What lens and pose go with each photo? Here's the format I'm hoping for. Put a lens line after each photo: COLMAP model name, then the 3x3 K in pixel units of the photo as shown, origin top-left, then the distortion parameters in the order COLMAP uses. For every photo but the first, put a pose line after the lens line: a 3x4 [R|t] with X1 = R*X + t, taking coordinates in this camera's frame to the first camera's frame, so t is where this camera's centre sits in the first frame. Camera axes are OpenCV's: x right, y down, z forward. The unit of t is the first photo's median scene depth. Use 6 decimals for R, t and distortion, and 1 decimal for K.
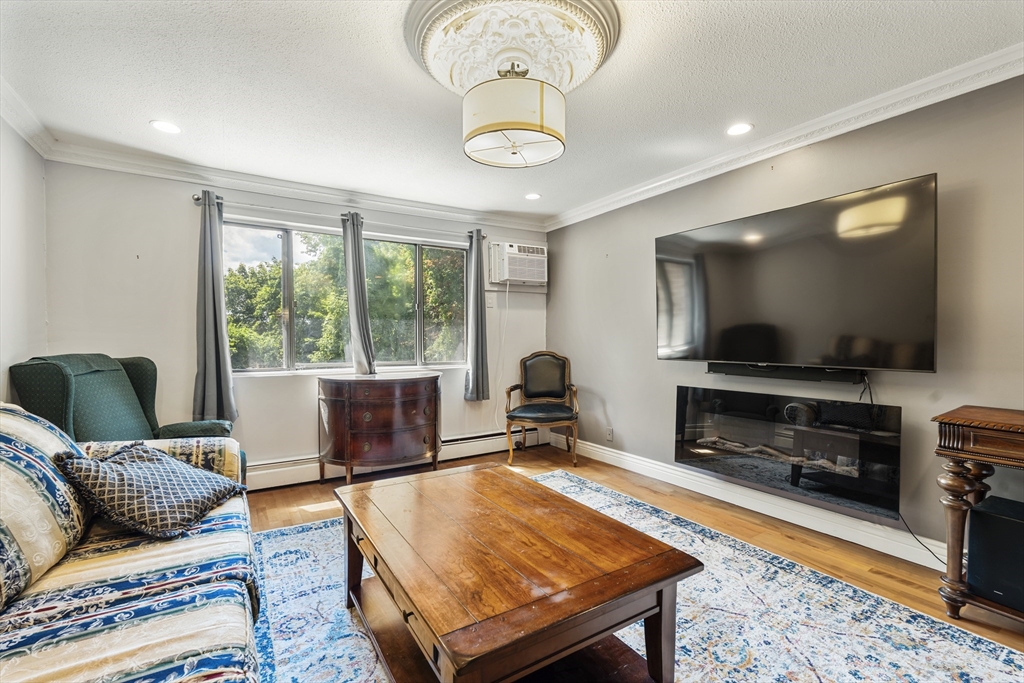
lens RADIAL K [[453.9, 0, 513.6], [0, 453.9, 342.2], [0, 0, 1]] dist [-0.002624, 0.001530]
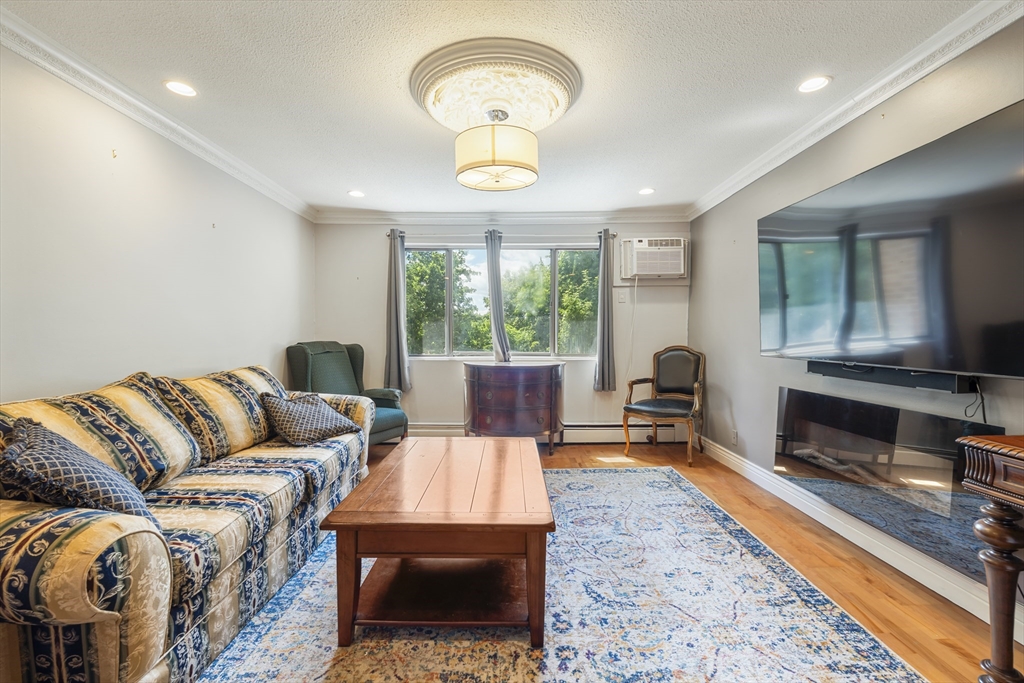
lens RADIAL K [[453.9, 0, 509.1], [0, 453.9, 338.0], [0, 0, 1]] dist [-0.002624, 0.001530]
pose [[0.843550, 0.008247, -0.536987, 0.350963], [-0.007089, 0.999966, 0.004222, 0.002211], [0.537003, 0.000245, 0.843580, -0.012531]]
